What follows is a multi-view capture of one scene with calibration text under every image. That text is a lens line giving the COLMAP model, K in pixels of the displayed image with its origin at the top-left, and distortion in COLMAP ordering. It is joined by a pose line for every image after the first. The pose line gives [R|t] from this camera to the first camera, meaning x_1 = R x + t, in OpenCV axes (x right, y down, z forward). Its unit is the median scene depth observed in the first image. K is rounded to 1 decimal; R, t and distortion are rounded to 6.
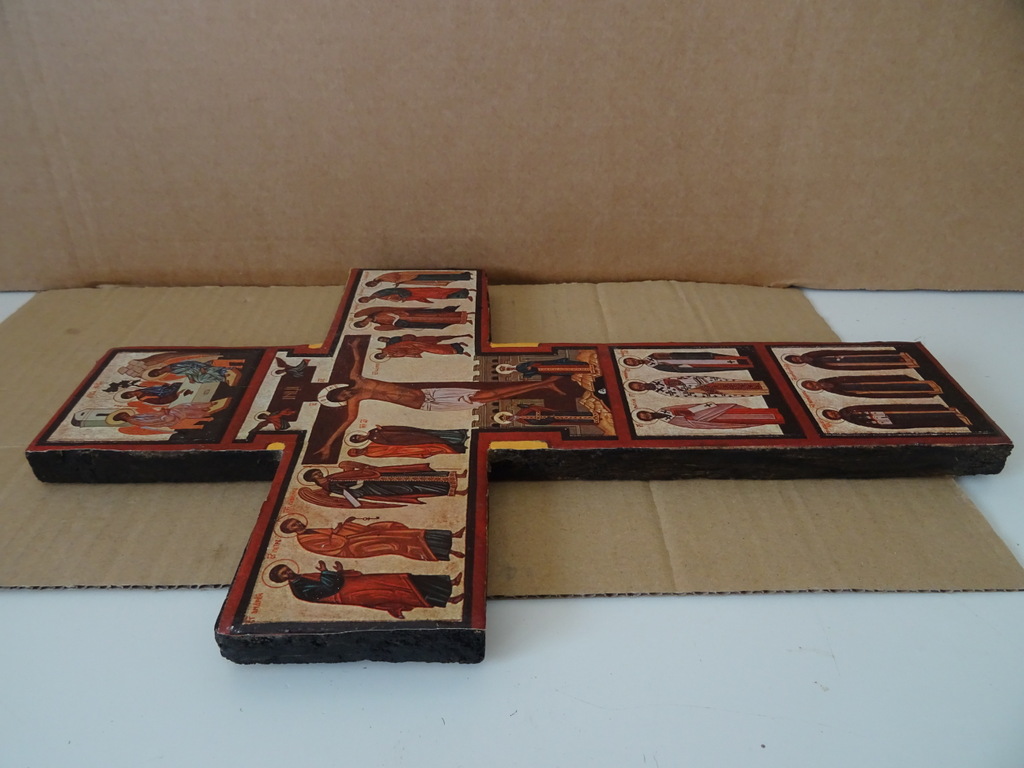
lens RADIAL K [[749.5, 0, 497.6], [0, 749.5, 383.5], [0, 0, 1]] dist [-0.015737, 0.003491]
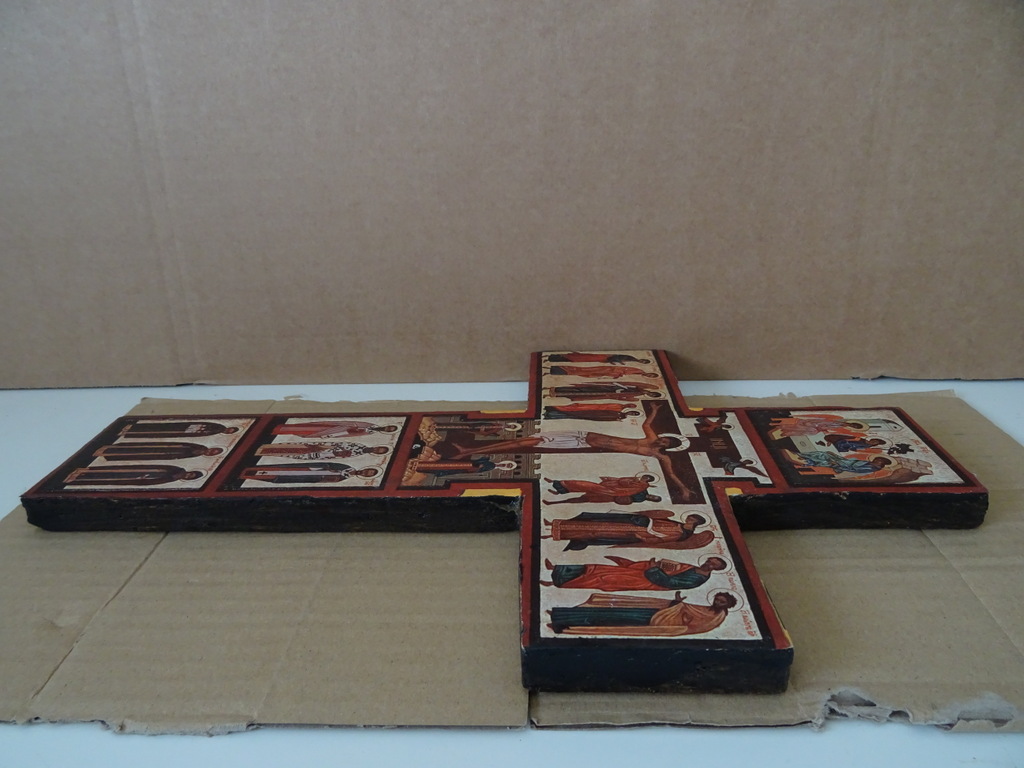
lens RADIAL K [[740.6, 0, 516.2], [0, 740.6, 384.1], [0, 0, 1]] dist [-0.020213, 0.009524]
pose [[-0.998714, 0.014041, 0.048714, -0.050338], [0.048263, 0.557491, 0.828779, -0.881978], [-0.015521, 0.830064, -0.557452, 1.494828]]
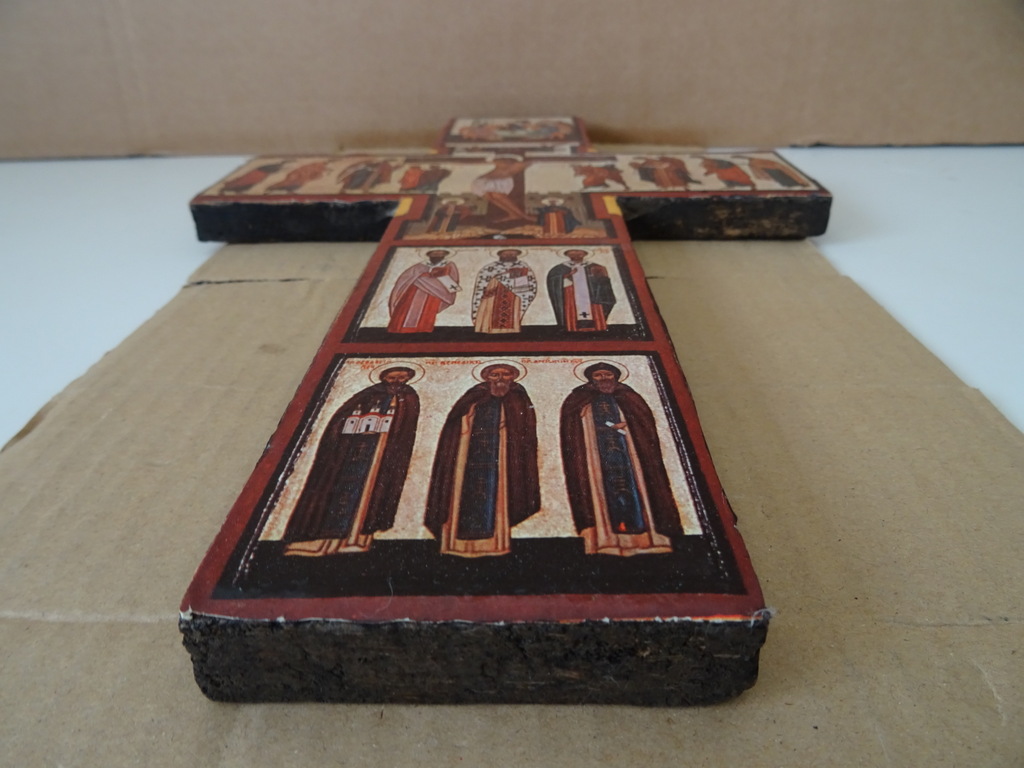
lens RADIAL K [[713.2, 0, 517.6], [0, 713.2, 383.4], [0, 0, 1]] dist [-0.010053, -0.004014]
pose [[-0.019730, 0.495273, -0.868513, 0.828678], [-0.541310, 0.725058, 0.425764, -0.196326], [0.840592, 0.478535, 0.253790, 0.900985]]
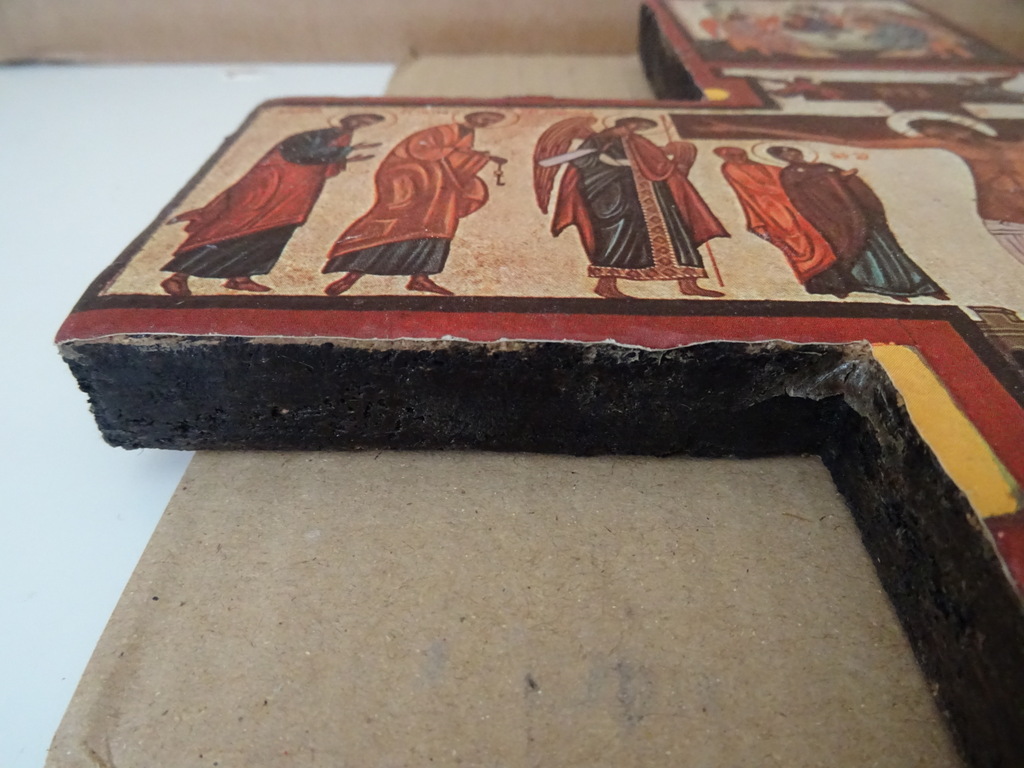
lens RADIAL K [[713.2, 0, 517.6], [0, 713.2, 383.4], [0, 0, 1]] dist [-0.010053, -0.004014]
pose [[-0.014789, 0.623768, -0.781470, 0.173808], [-0.555900, 0.644506, 0.524964, 0.030030], [0.831117, 0.442183, 0.337221, 0.735313]]
